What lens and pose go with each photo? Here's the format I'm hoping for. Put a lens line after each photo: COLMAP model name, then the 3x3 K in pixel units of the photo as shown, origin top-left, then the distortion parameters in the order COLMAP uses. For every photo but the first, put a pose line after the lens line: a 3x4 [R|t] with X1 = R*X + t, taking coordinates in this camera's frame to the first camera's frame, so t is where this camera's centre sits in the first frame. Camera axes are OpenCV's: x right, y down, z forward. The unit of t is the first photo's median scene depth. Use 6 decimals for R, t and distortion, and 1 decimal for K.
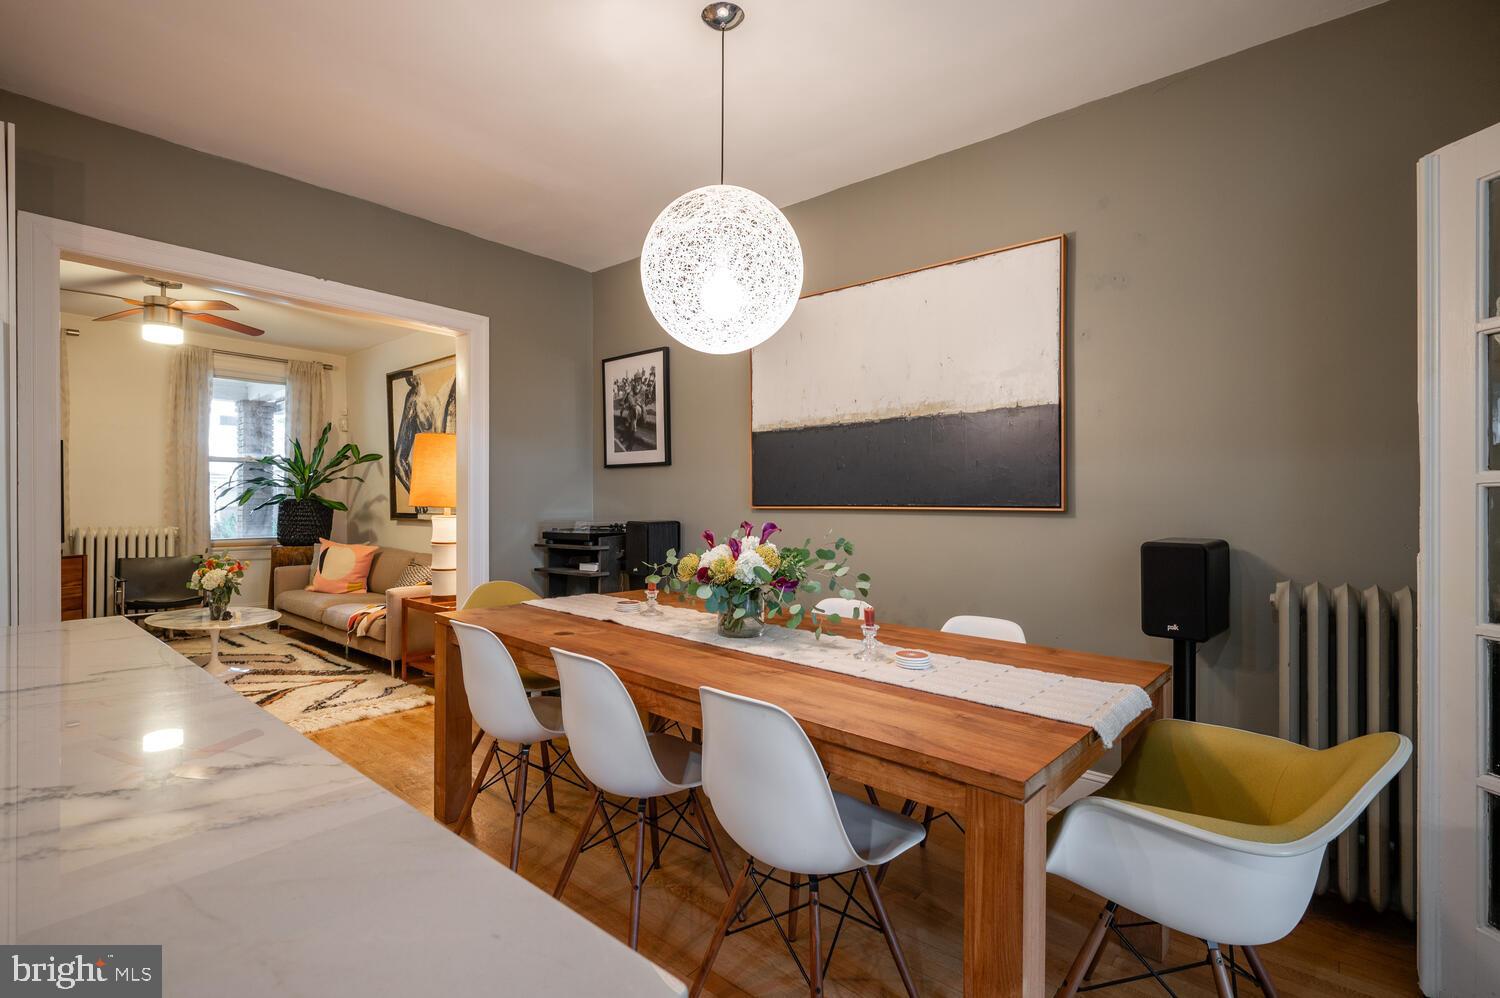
lens RADIAL K [[702.0, 0, 750.0], [0, 702.0, 499.0], [0, 0, 1]] dist [0.002719, 0.000350]
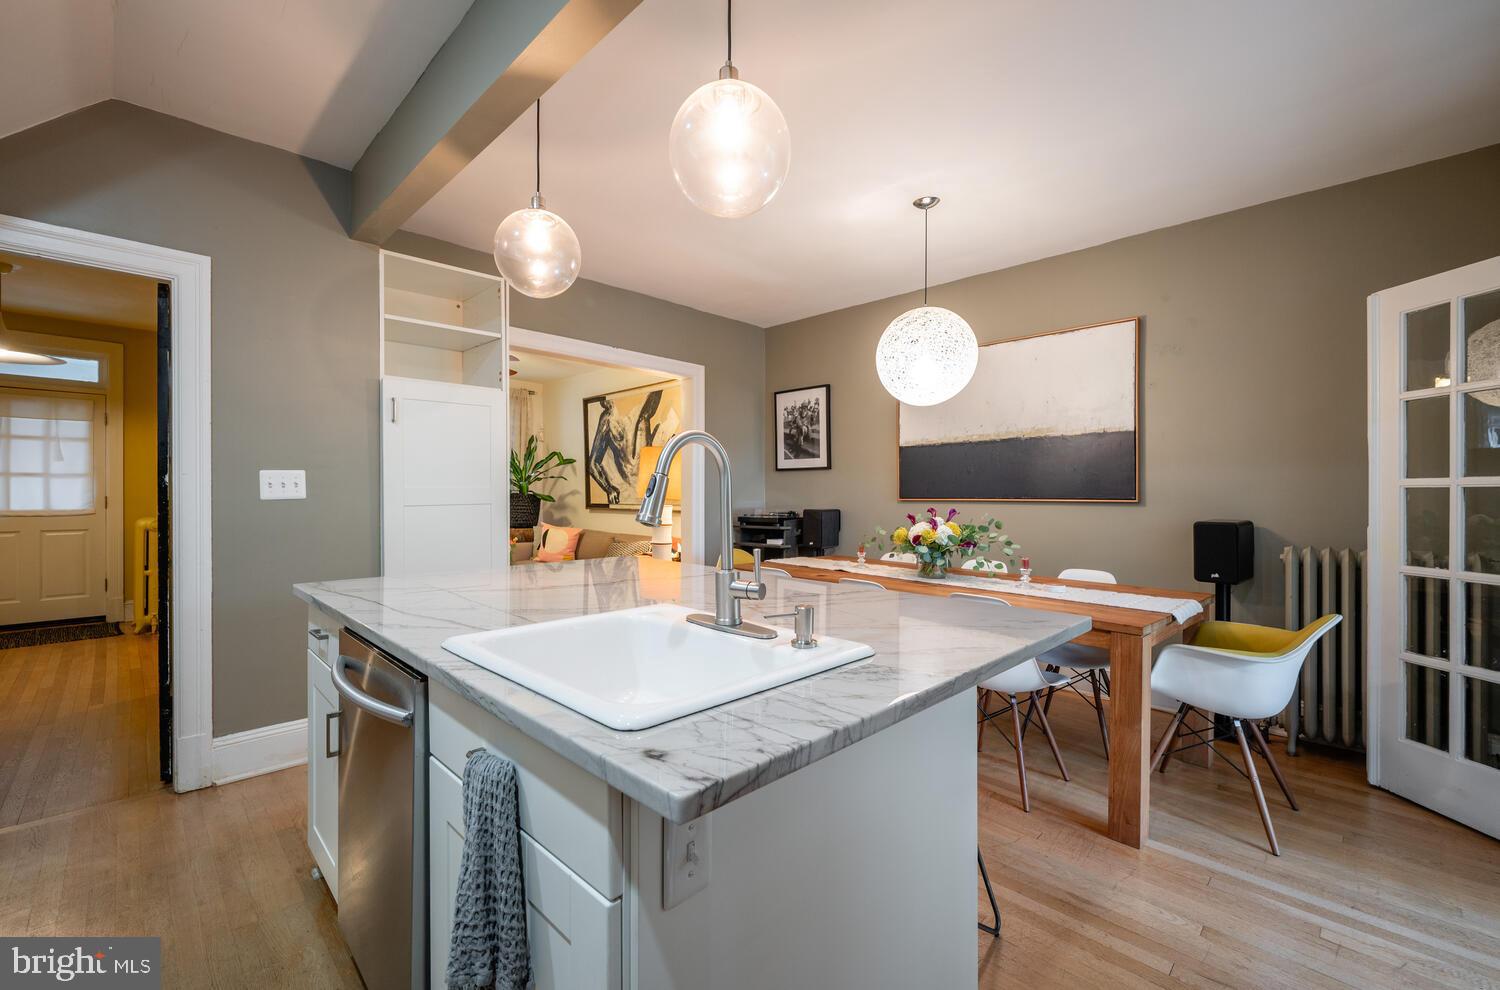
lens RADIAL K [[637.7, 0, 745.4], [0, 637.7, 492.4], [0, 0, 1]] dist [-0.000846, -0.000147]
pose [[0.995839, 0.000226, -0.091130, -0.165859], [-0.000227, 1.000000, -0.000001, -0.002082], [0.091130, 0.000021, 0.995839, -0.271675]]
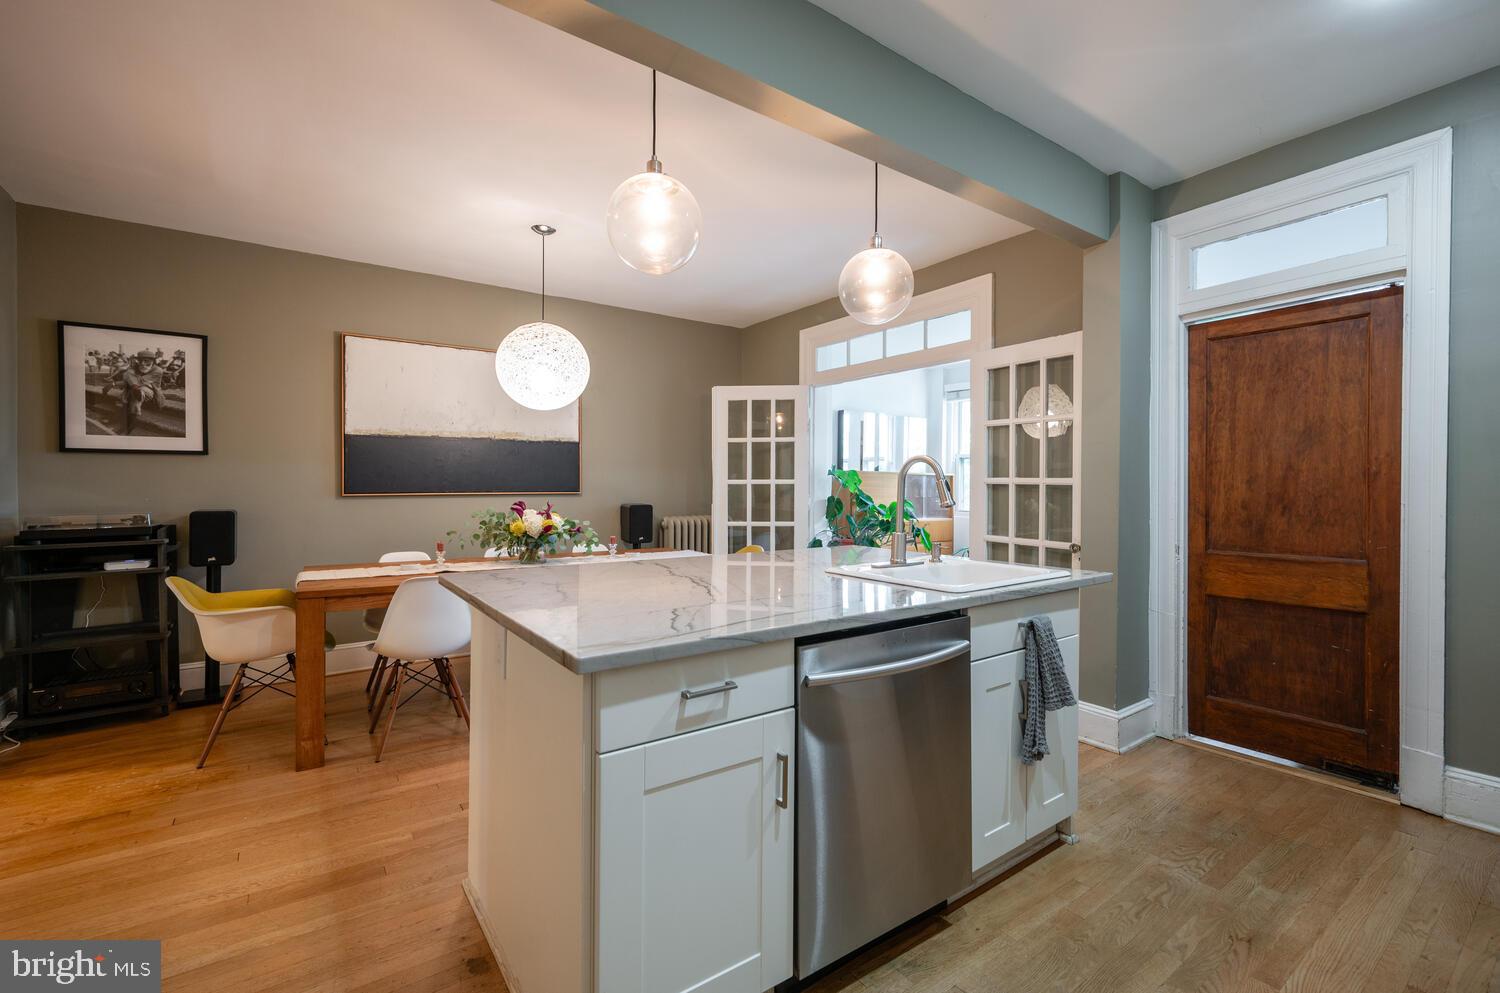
lens RADIAL K [[637.7, 0, 745.4], [0, 637.7, 493.9], [0, 0, 1]] dist [-0.000846, -0.000147]
pose [[0.255118, -0.013189, 0.966820, -0.792144], [-0.000260, 0.999906, 0.013709, -0.004859], [-0.966910, -0.003749, 0.255091, 0.027938]]
